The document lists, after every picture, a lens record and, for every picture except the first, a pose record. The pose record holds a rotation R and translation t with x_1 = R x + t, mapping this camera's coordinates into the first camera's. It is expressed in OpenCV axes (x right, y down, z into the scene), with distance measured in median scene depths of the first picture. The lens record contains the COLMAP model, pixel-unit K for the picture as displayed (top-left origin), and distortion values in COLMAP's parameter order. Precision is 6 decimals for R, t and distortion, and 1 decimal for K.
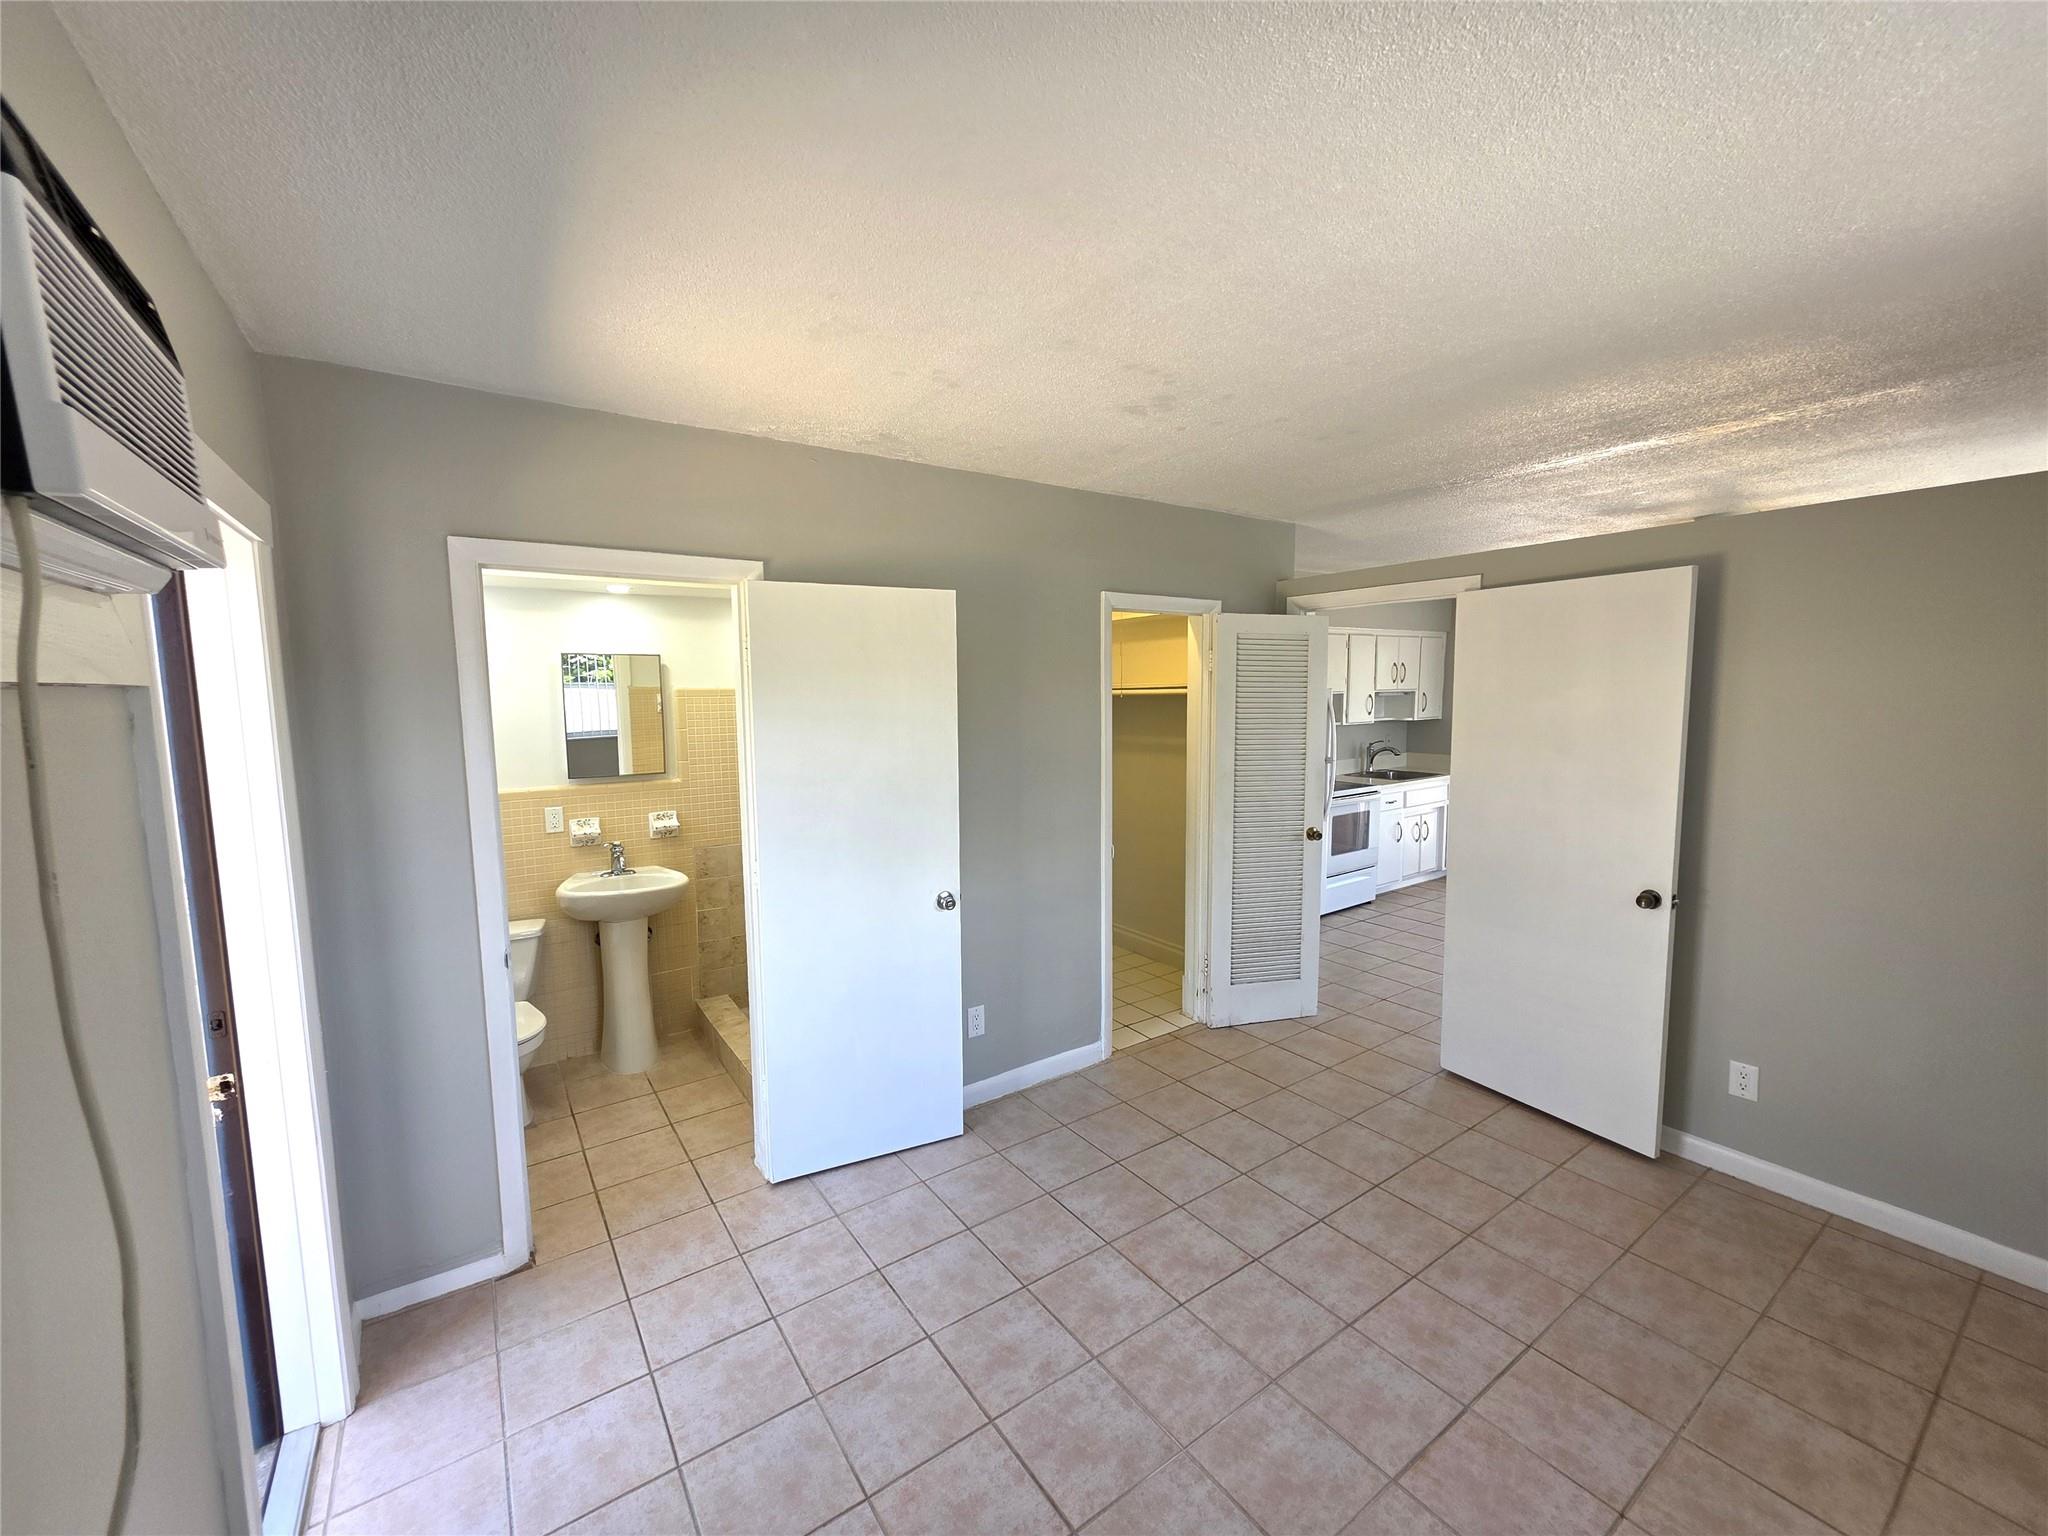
lens RADIAL K [[823.5, 0, 1024.0], [0, 823.5, 768.0], [0, 0, 1]] dist [0.000598, 0.000375]
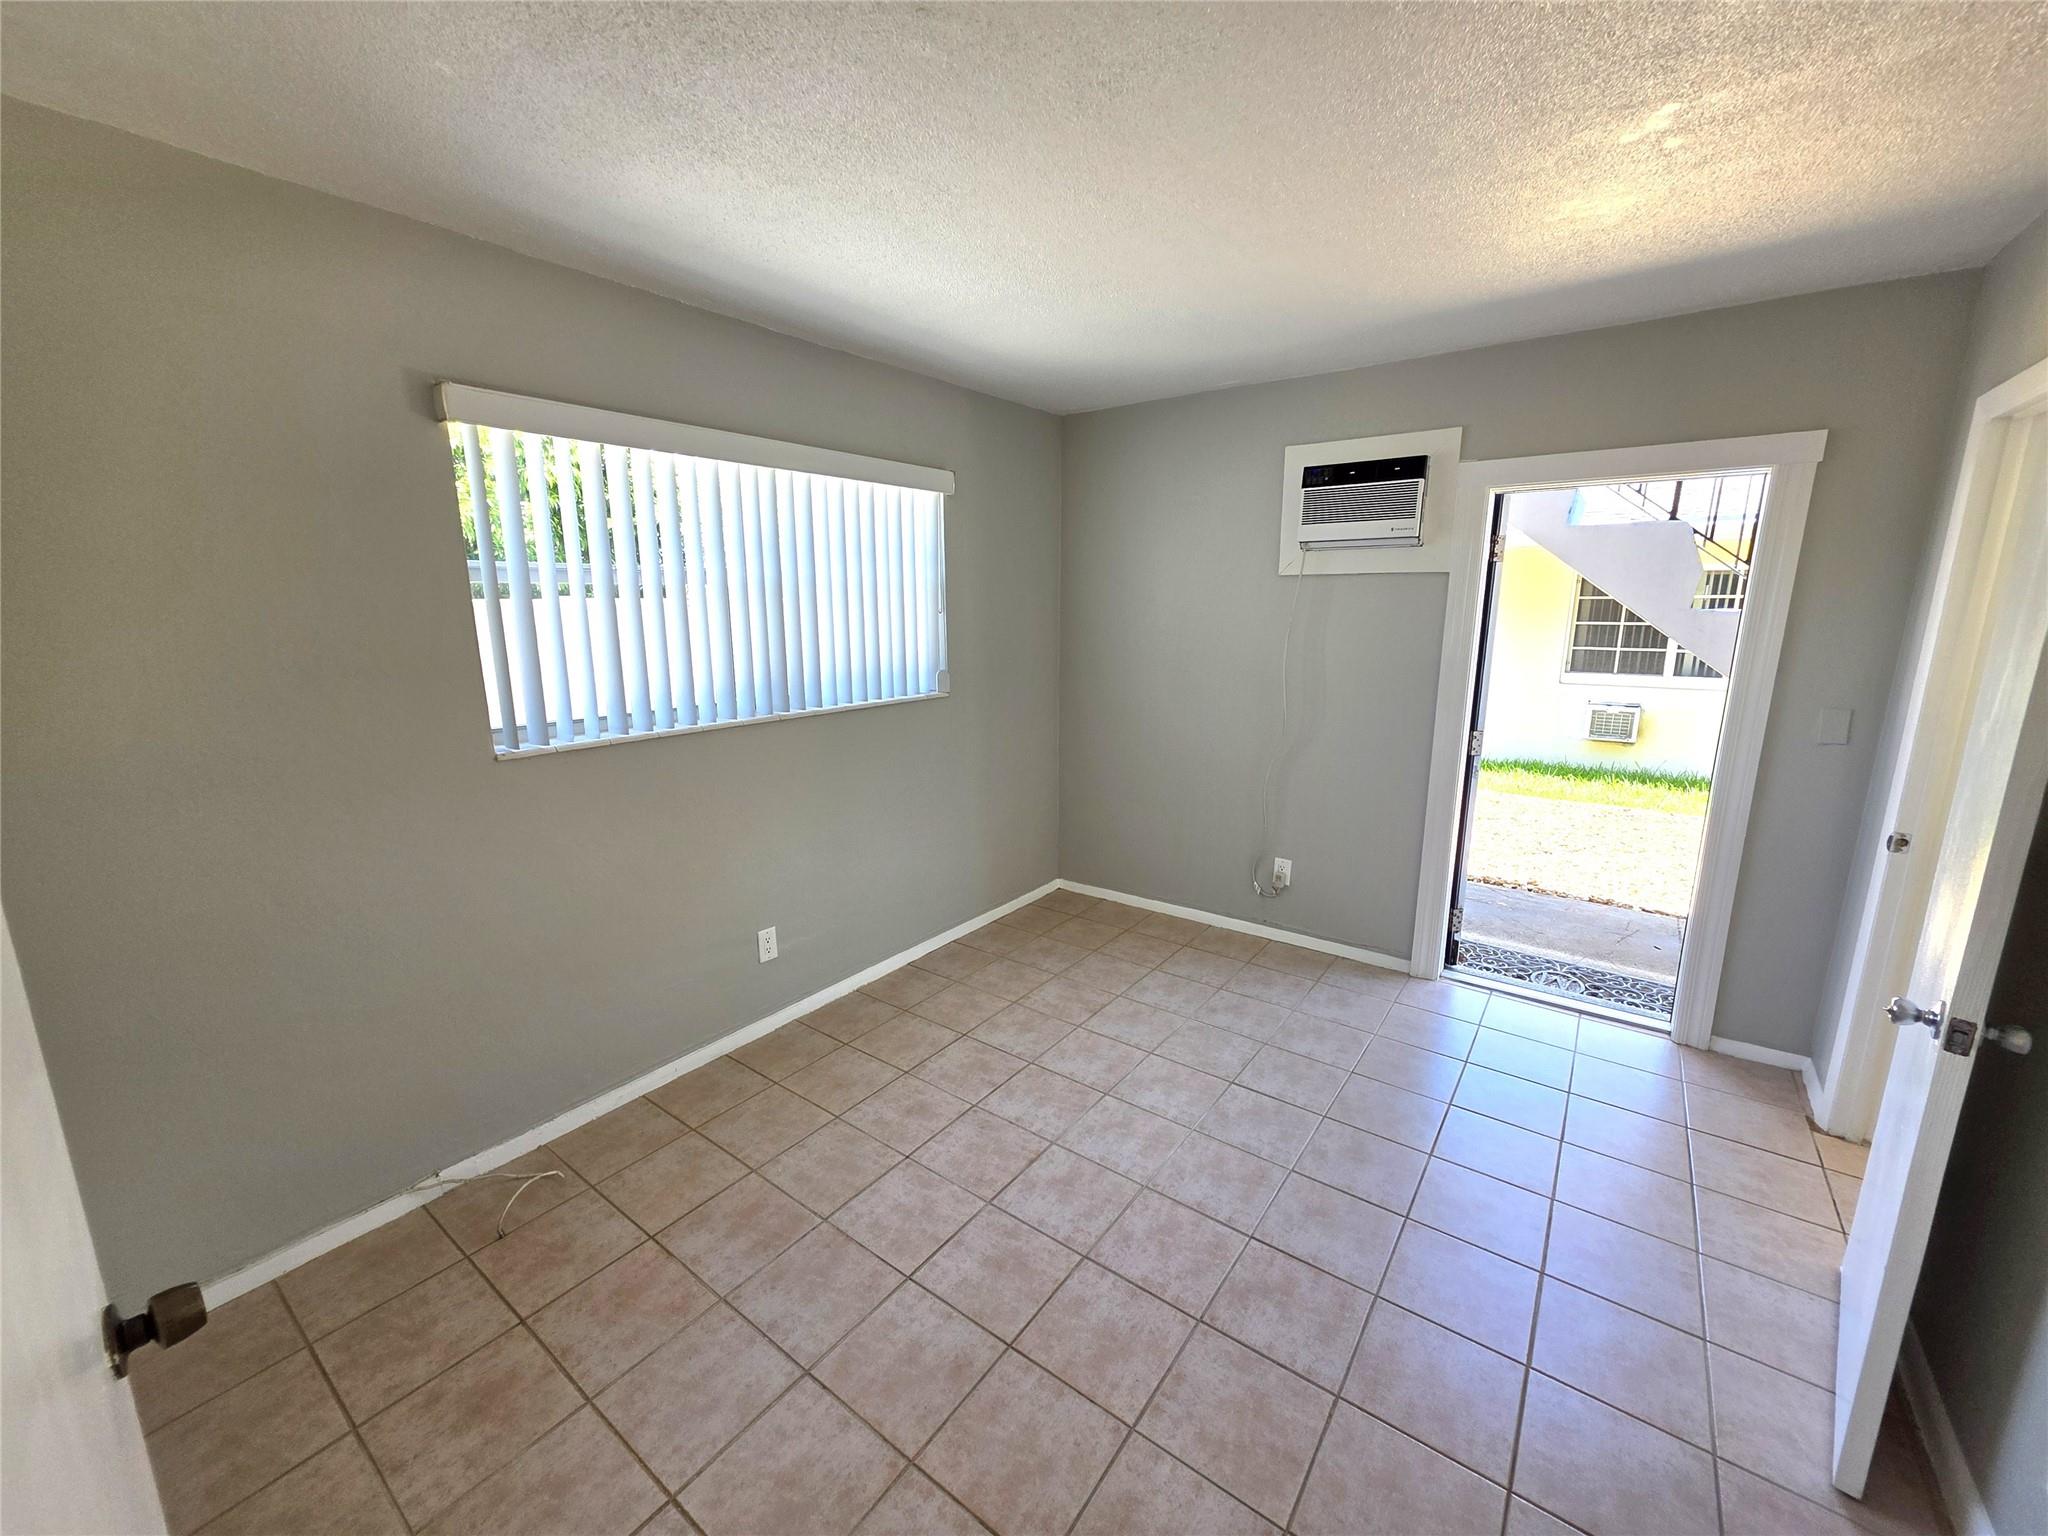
lens RADIAL K [[815.5, 0, 1024.0], [0, 815.5, 768.0], [0, 0, 1]] dist [0.001532, 0.000155]
pose [[-0.948136, 0.080435, -0.307519, 0.745736], [-0.014655, 0.955363, 0.295072, -0.143041], [0.317526, 0.284275, -0.904635, 1.763405]]
